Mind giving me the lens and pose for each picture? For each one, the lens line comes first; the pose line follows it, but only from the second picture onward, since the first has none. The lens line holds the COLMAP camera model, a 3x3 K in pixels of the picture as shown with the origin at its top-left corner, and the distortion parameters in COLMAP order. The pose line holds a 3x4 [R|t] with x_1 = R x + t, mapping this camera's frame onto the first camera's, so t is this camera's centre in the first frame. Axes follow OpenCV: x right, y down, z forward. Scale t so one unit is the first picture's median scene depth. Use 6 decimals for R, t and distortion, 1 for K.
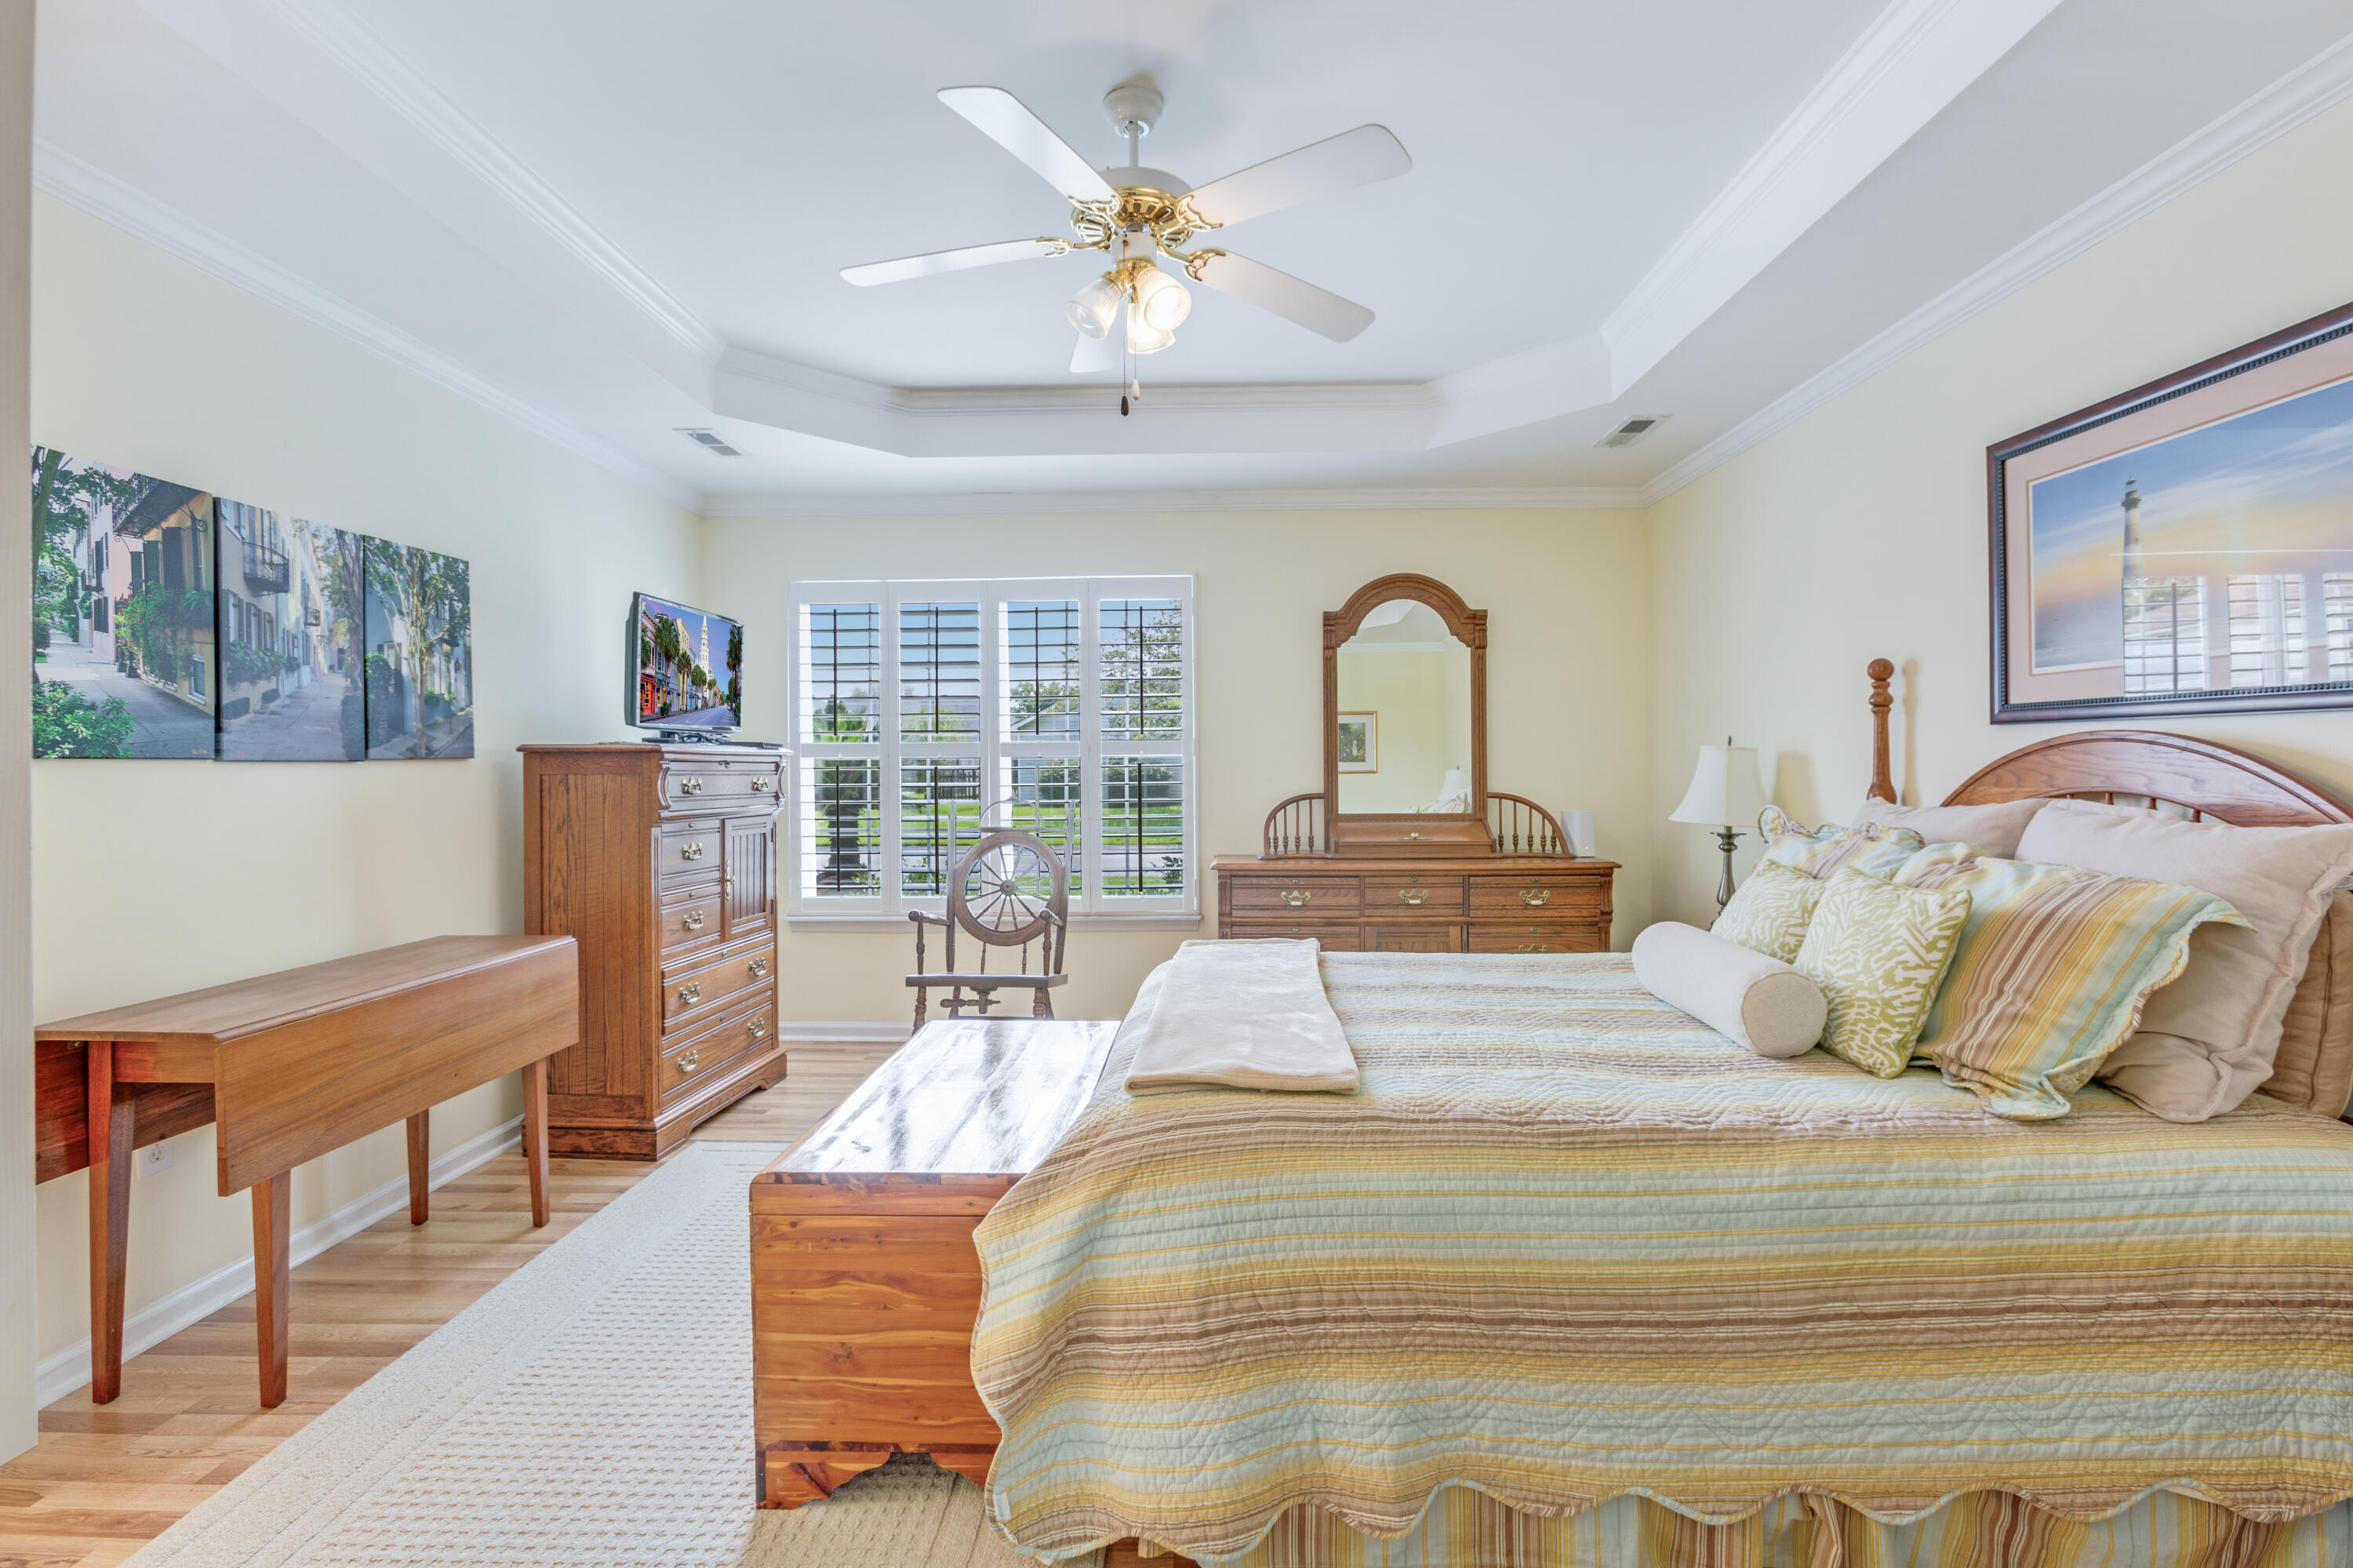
lens RADIAL K [[1051.9, 0, 1187.1], [0, 1051.9, 766.5], [0, 0, 1]] dist [-0.003722, 0.003868]
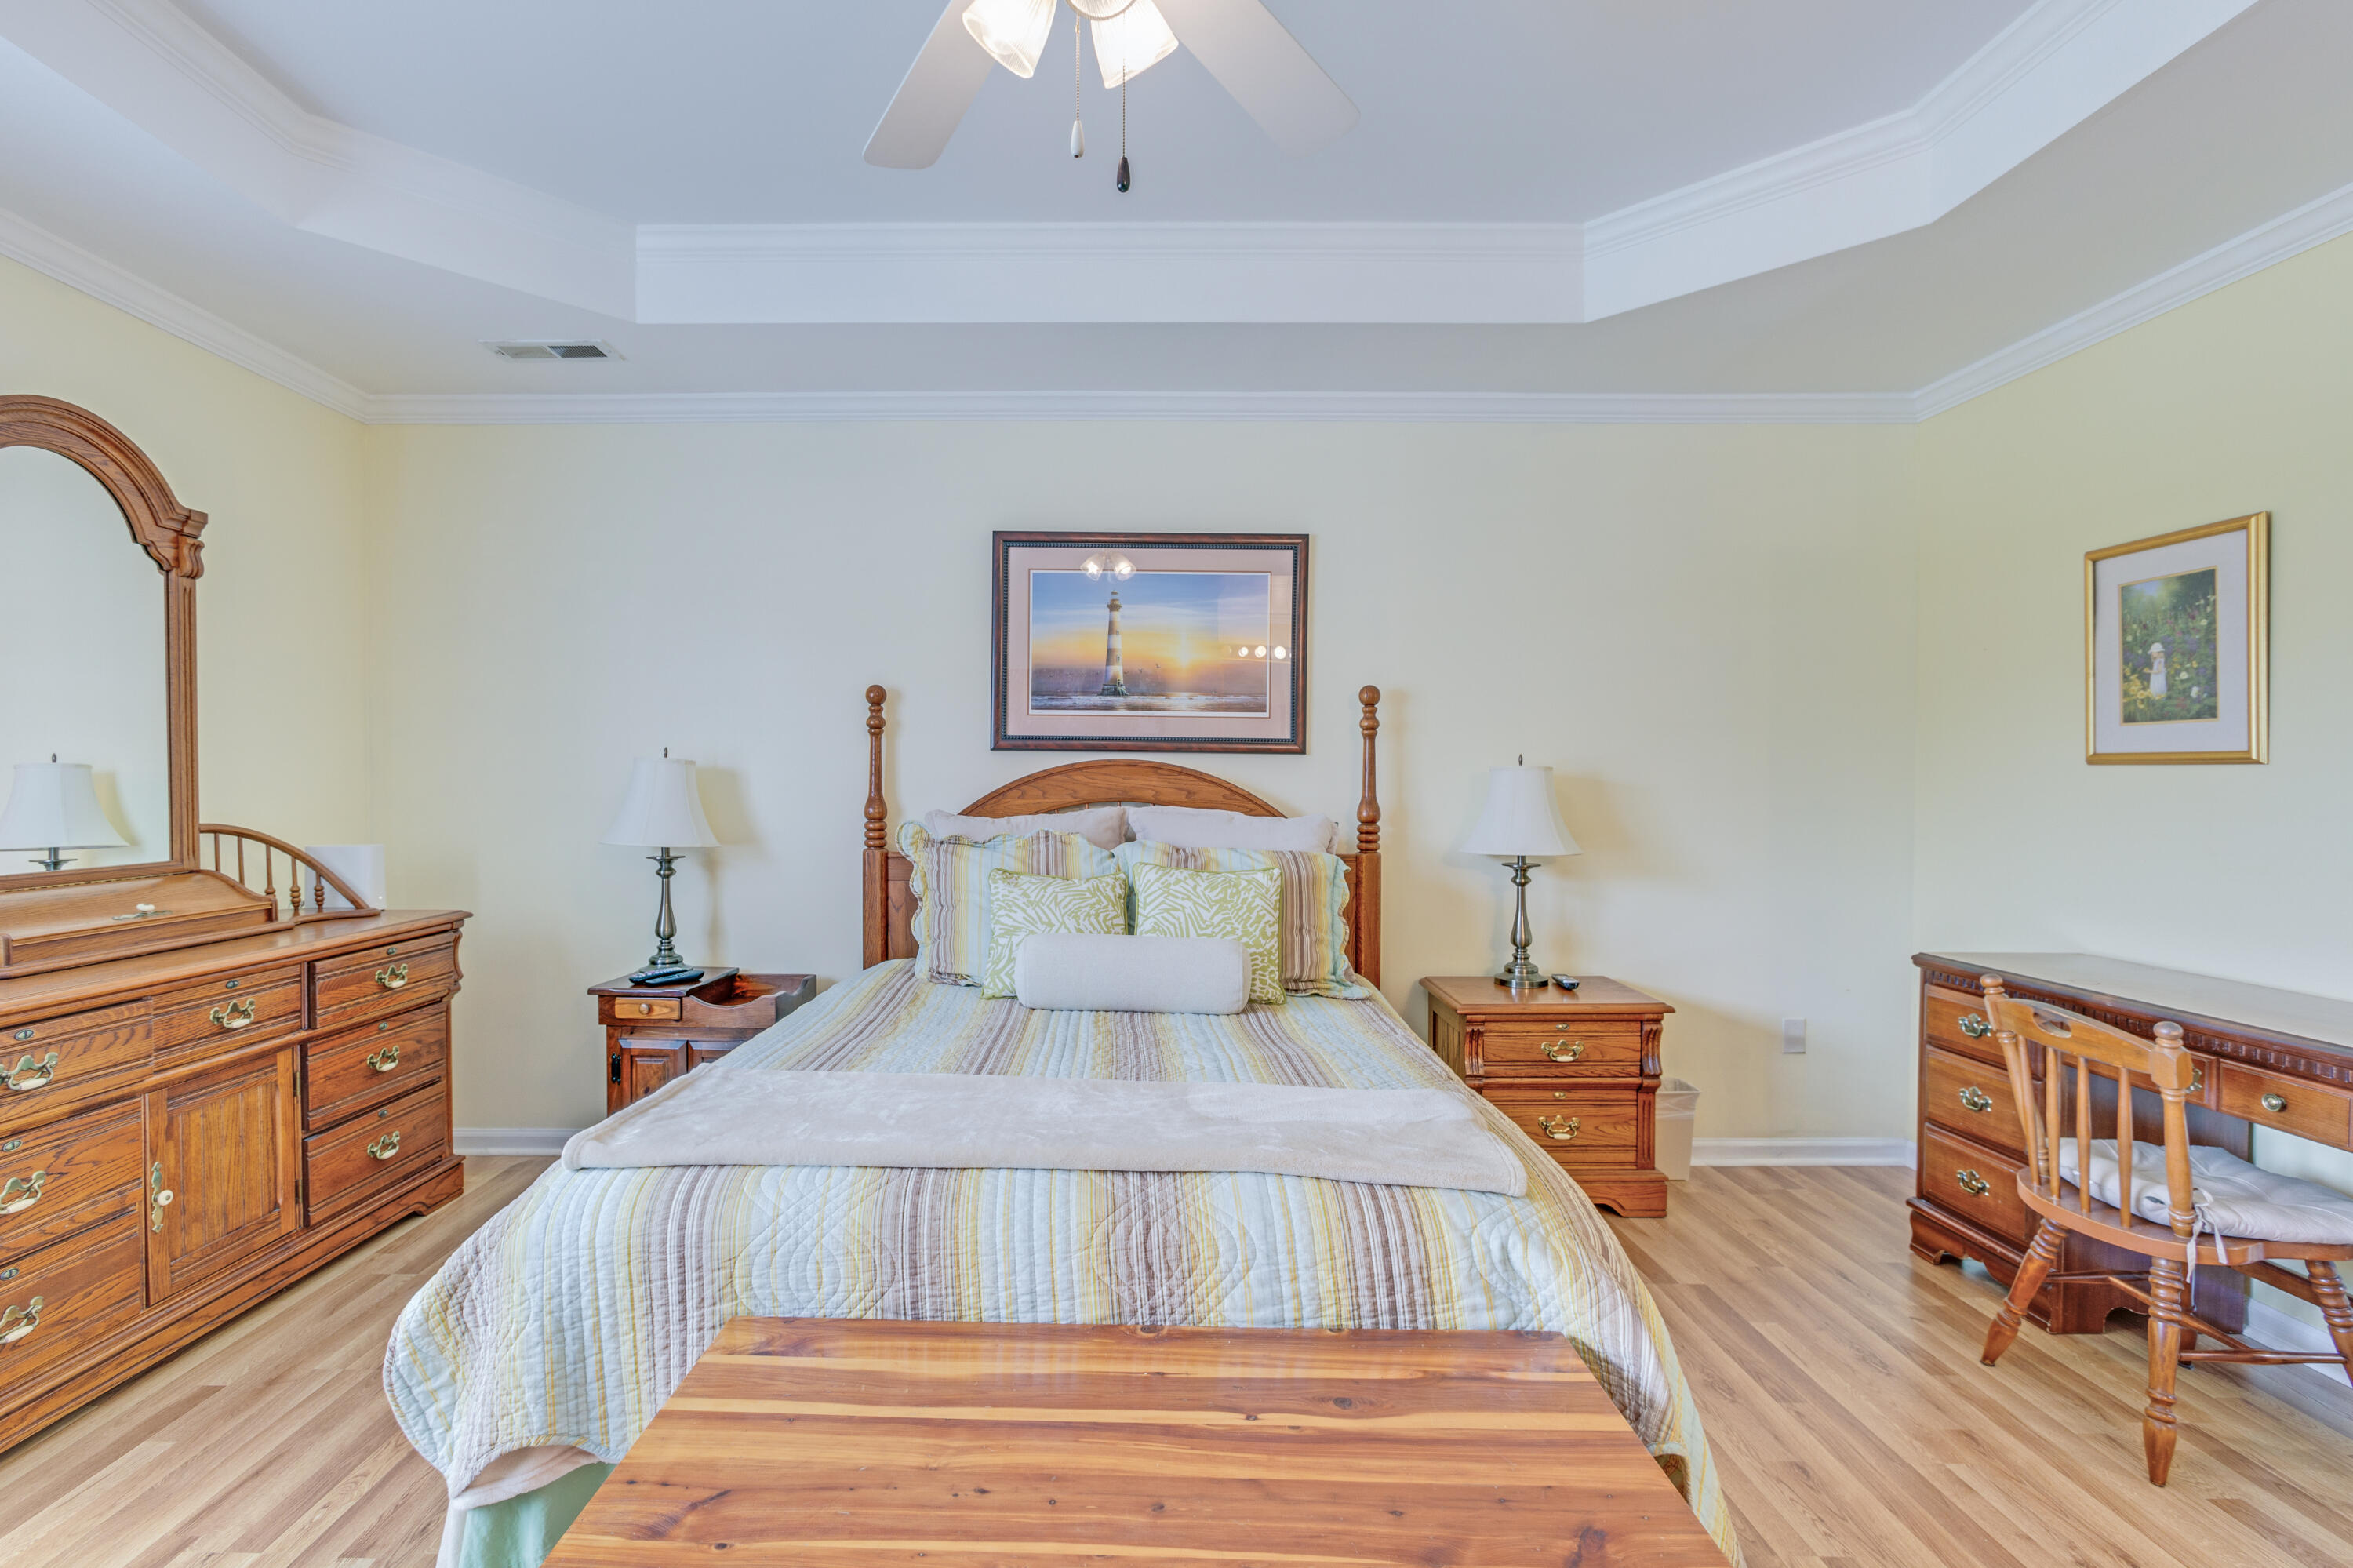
lens RADIAL K [[1077.9, 0, 1176.6], [0, 1077.9, 787.9], [0, 0, 1]] dist [-0.003722, -0.000369]
pose [[0.003259, -0.004093, 0.999986, -0.471867], [-0.004260, 0.999982, 0.004107, -0.000507], [-0.999986, -0.004274, 0.003242, 0.676912]]
